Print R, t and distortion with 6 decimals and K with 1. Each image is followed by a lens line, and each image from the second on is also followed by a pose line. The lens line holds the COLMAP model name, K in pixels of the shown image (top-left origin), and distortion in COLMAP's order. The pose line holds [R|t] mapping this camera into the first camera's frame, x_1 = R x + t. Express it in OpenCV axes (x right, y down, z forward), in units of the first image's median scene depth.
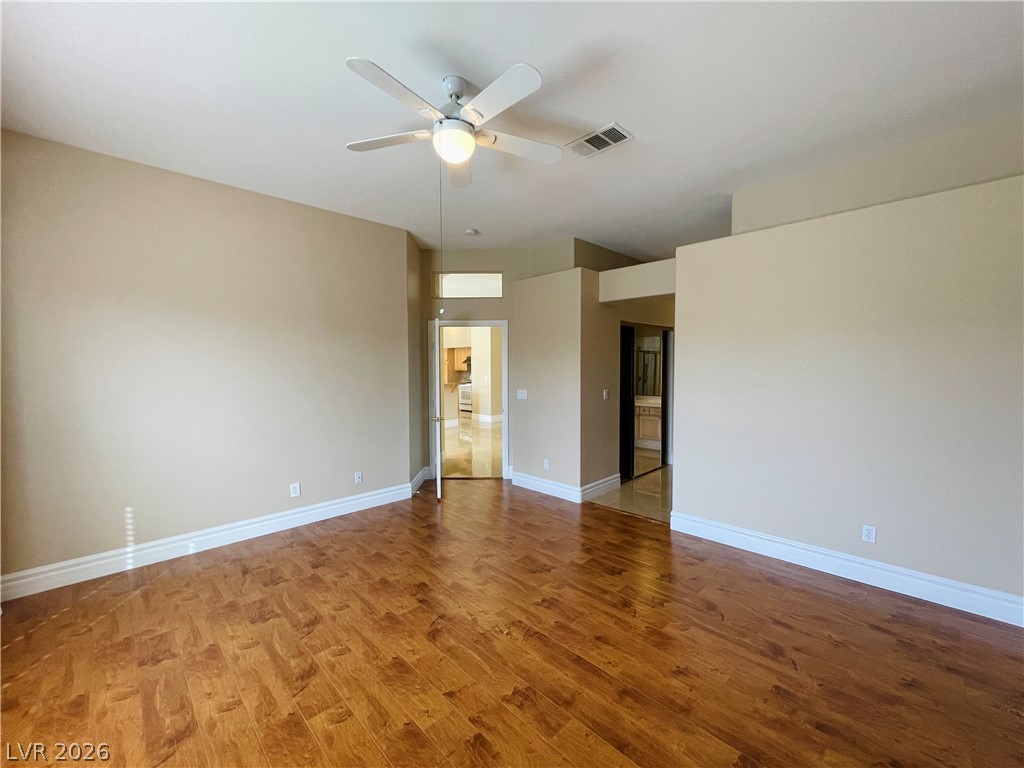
lens RADIAL K [[415.1, 0, 513.8], [0, 415.1, 384.1], [0, 0, 1]] dist [-0.005556, 0.000080]
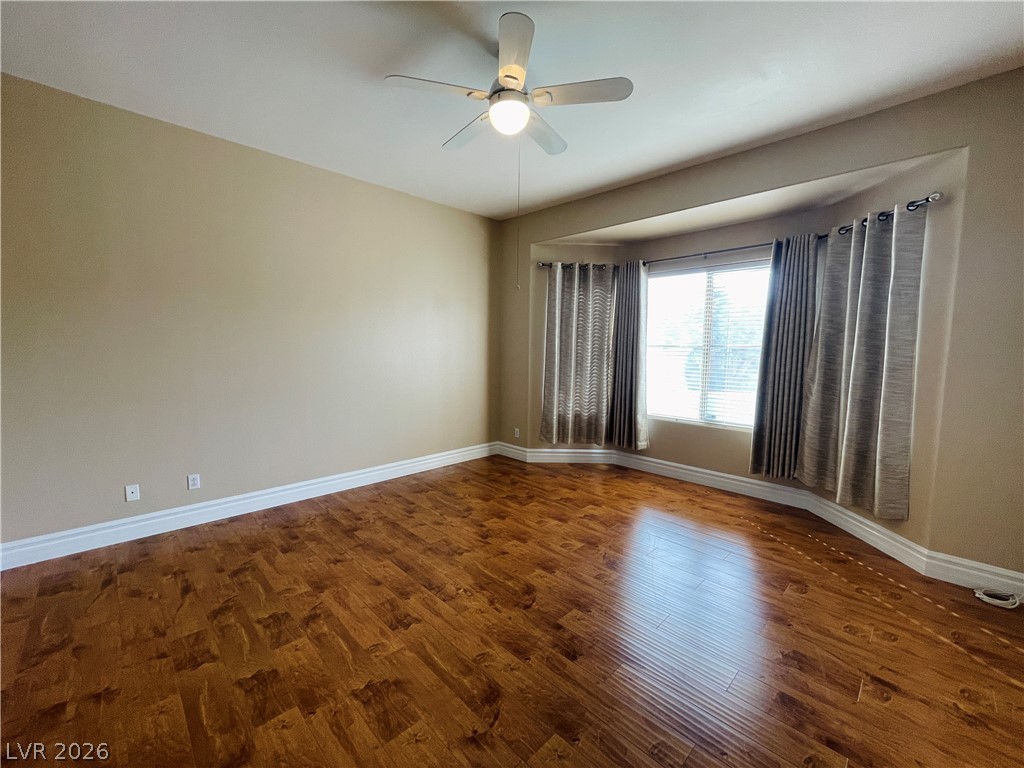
lens RADIAL K [[415.1, 0, 512.1], [0, 415.1, 386.7], [0, 0, 1]] dist [-0.005556, 0.000080]
pose [[-0.999973, -0.006836, 0.002507, -0.148080], [-0.006409, 0.989771, 0.142523, -0.062269], [-0.003455, 0.142503, -0.989788, 1.970631]]
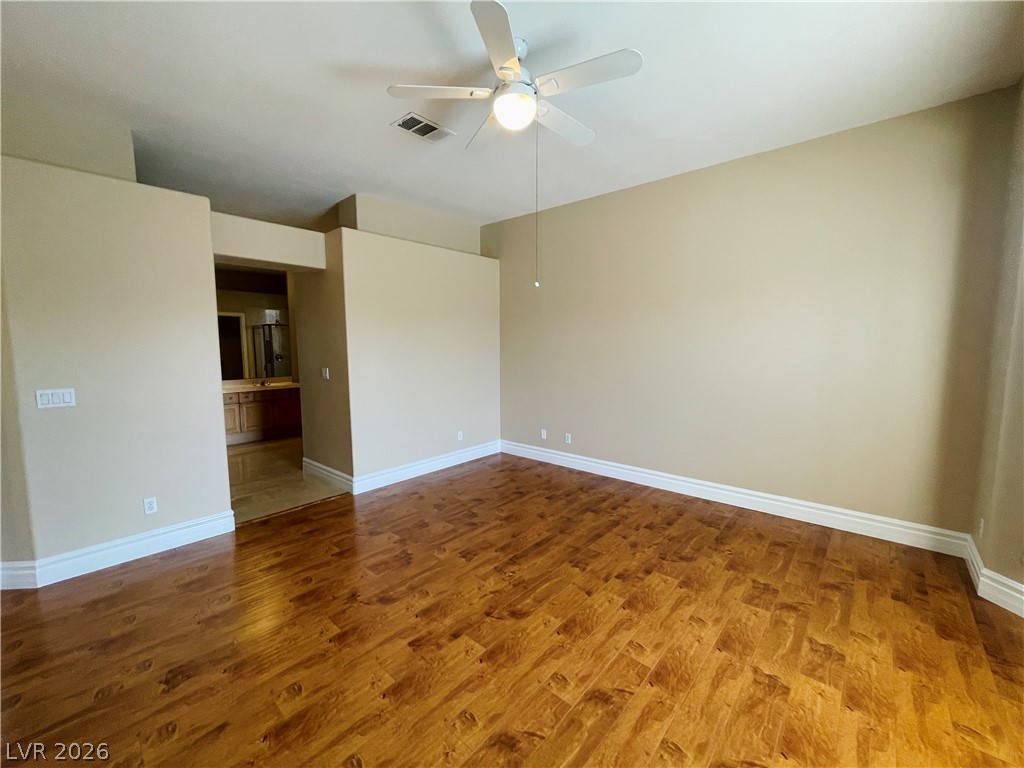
lens RADIAL K [[415.1, 0, 514.4], [0, 415.1, 382.4], [0, 0, 1]] dist [-0.005556, 0.000080]
pose [[-0.069626, -0.091436, 0.993374, -1.108209], [0.049813, 0.994230, 0.095006, -0.033144], [-0.996329, 0.056098, -0.064669, 1.037818]]
